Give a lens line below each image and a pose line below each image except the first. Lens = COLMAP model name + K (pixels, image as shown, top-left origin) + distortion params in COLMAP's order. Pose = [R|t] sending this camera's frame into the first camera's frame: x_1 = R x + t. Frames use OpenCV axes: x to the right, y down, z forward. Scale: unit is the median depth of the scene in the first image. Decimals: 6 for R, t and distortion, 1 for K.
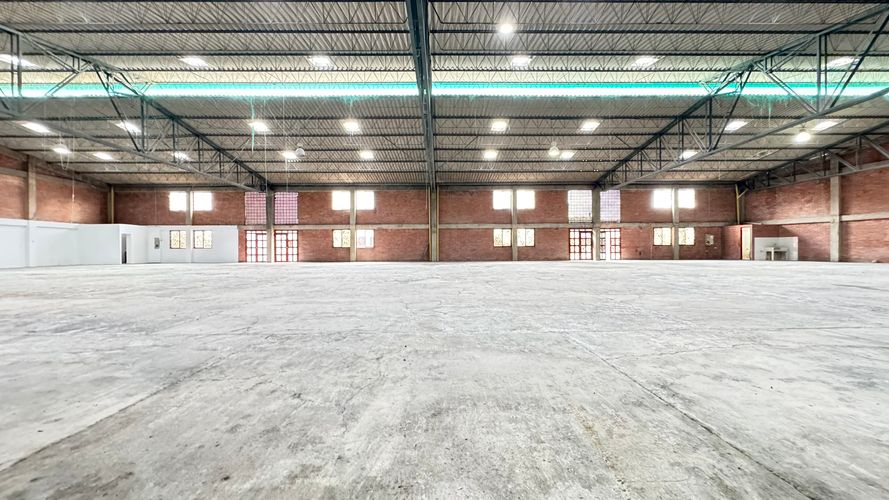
lens RADIAL K [[357.3, 0, 446.7], [0, 357.3, 250.5], [0, 0, 1]] dist [-0.001847, 0.000384]
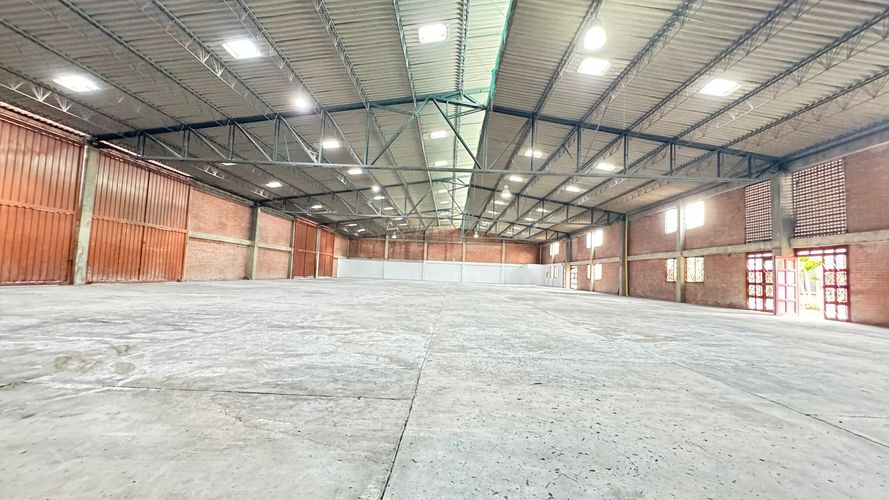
lens RADIAL K [[357.3, 0, 441.5], [0, 357.3, 259.4], [0, 0, 1]] dist [-0.001847, 0.000384]
pose [[-0.032640, -0.035958, -0.998820, 0.924924], [-0.046659, 0.998318, -0.034415, -0.009840], [0.998377, 0.045481, -0.034263, 0.539658]]
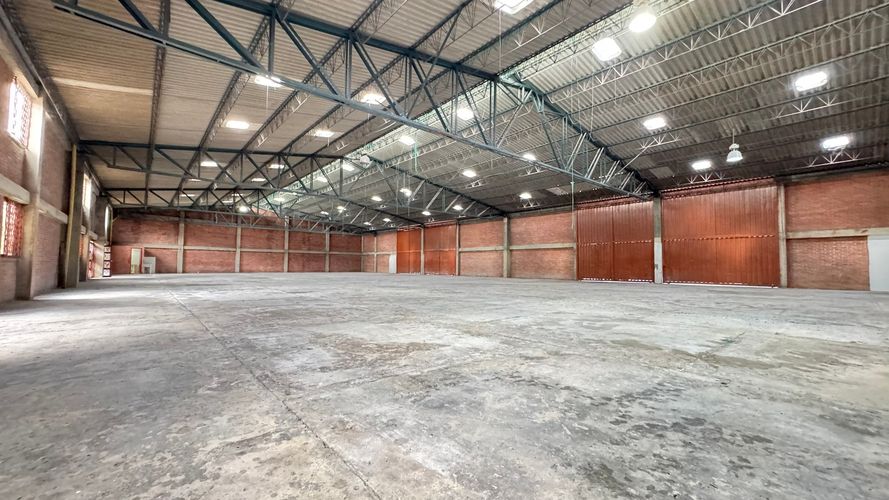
lens RADIAL K [[357.3, 0, 445.8], [0, 357.3, 249.2], [0, 0, 1]] dist [-0.001847, 0.000384]
pose [[-0.645825, 0.036732, 0.762602, -0.786563], [-0.001932, 0.998760, -0.049743, -0.000239], [-0.763483, -0.033599, -0.644953, 0.908837]]
